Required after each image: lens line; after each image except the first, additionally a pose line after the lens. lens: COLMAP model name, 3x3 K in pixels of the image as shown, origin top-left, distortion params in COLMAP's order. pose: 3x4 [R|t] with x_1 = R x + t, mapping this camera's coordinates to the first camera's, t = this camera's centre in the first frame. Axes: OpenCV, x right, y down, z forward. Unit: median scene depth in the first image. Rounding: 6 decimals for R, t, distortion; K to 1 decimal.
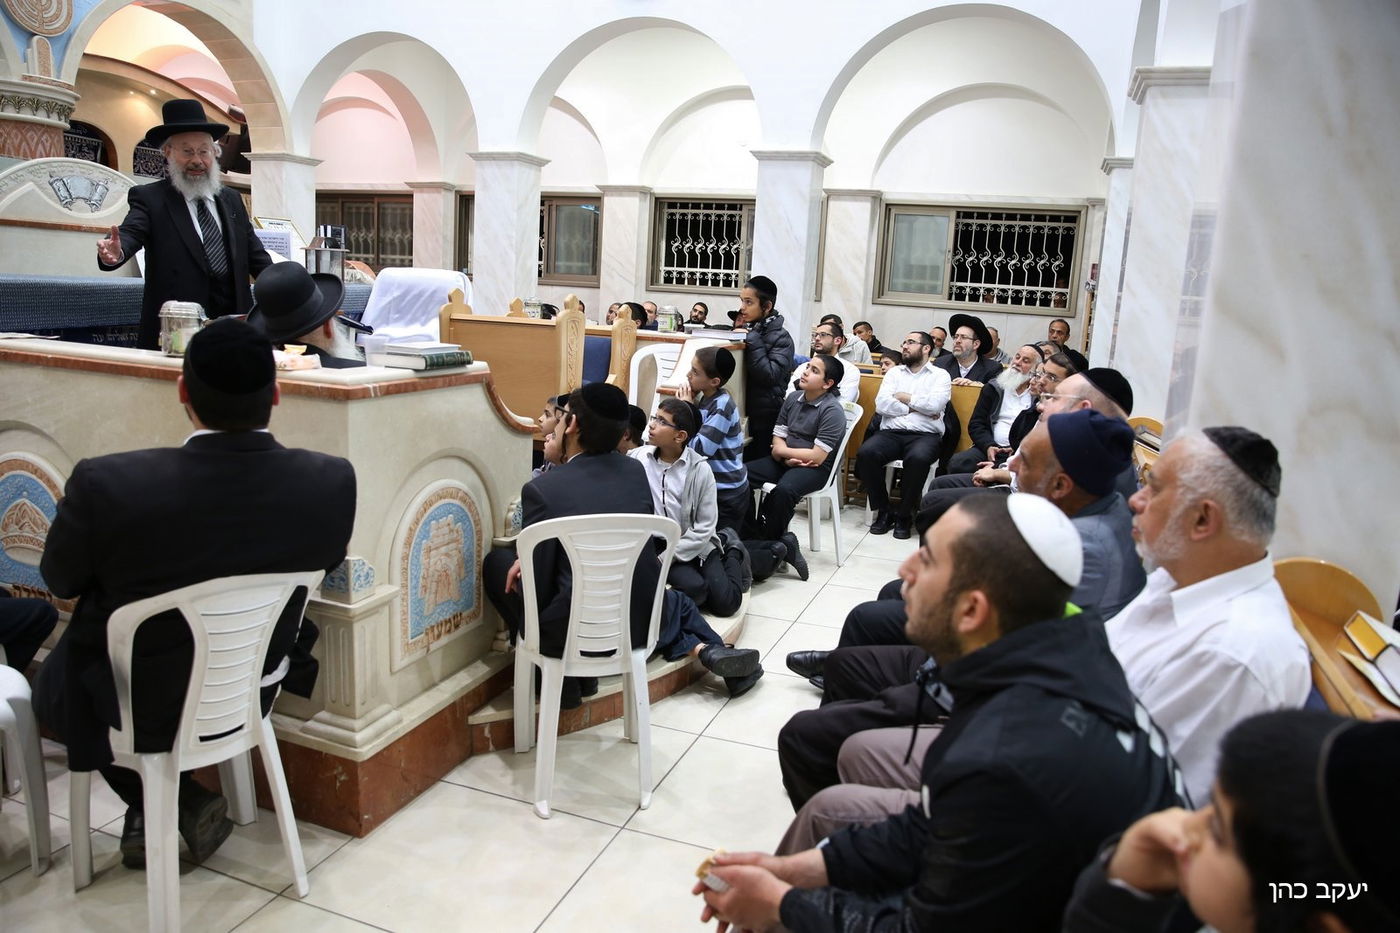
lens RADIAL K [[976.8, 0, 699.7], [0, 976.8, 460.5], [0, 0, 1]] dist [-0.049085, -0.003255]
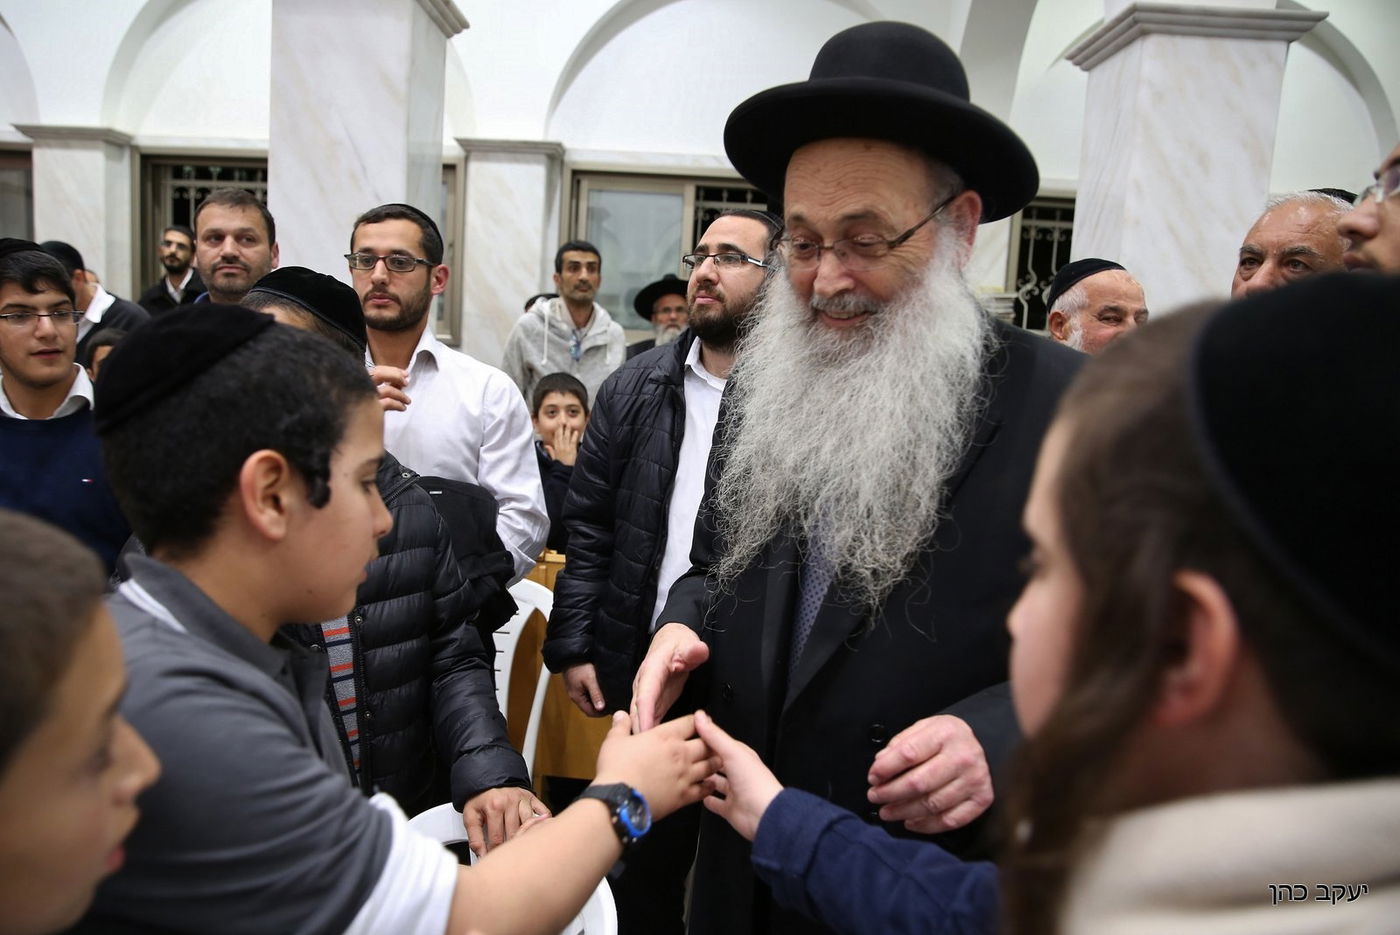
lens RADIAL K [[976.8, 0, 695.4], [0, 976.8, 465.5], [0, 0, 1]] dist [-0.049085, -0.003255]
pose [[0.941517, -0.049465, 0.333314, 0.064387], [0.058808, 0.998107, -0.017991, -0.081074], [-0.331793, 0.036541, 0.942644, 0.457553]]
